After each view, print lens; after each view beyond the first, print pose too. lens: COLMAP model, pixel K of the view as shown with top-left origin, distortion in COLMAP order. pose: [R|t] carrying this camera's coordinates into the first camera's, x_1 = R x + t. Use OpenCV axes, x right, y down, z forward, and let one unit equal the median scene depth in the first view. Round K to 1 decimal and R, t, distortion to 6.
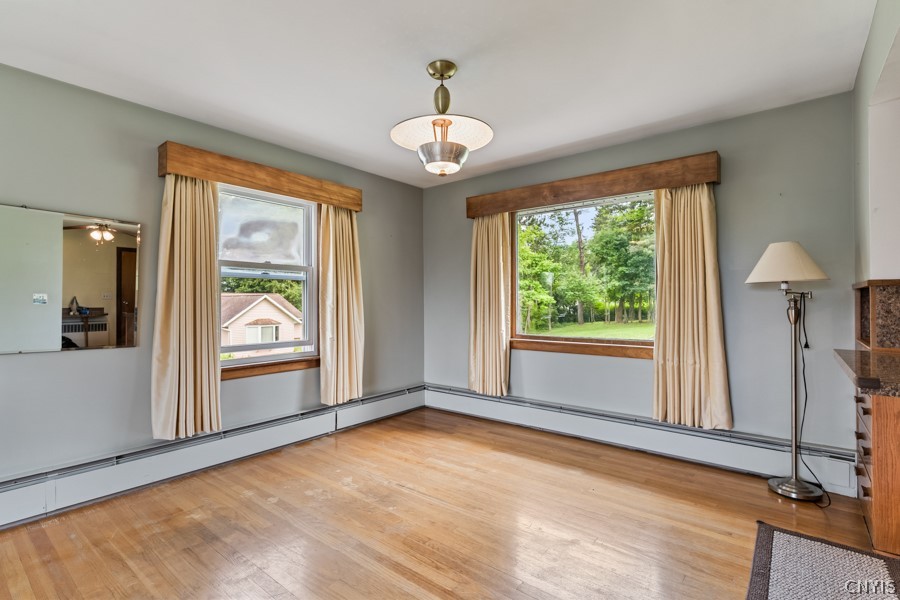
lens RADIAL K [[425.9, 0, 459.2], [0, 425.9, 300.6], [0, 0, 1]] dist [0.000566, 0.000121]
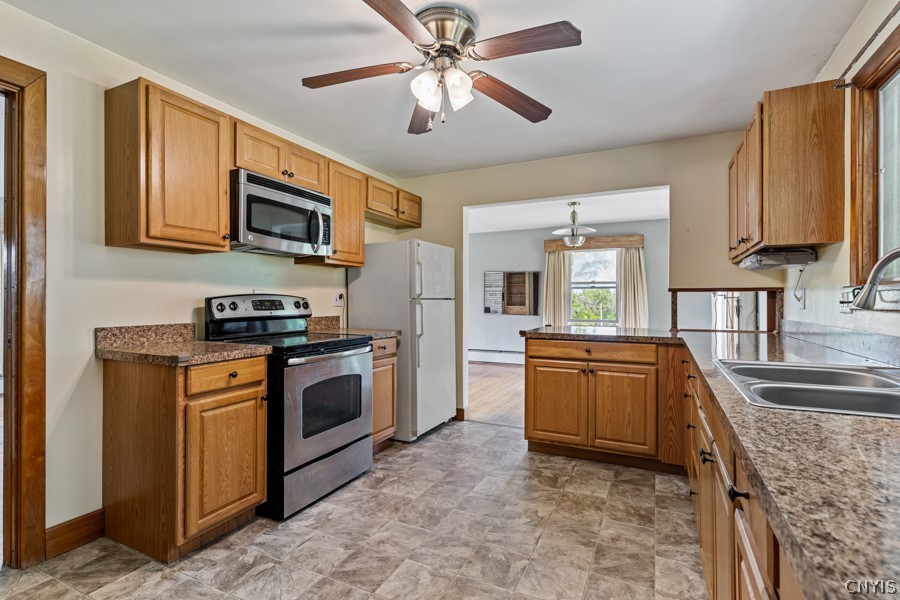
lens RADIAL K [[434.6, 0, 450.0], [0, 434.6, 300.0], [0, 0, 1]] dist [0.001520, 0.000332]
pose [[0.206228, 0.002445, -0.978501, 1.580805], [0.000023, 0.999997, 0.002503, -0.001126], [0.978504, -0.000539, 0.206227, -0.137671]]
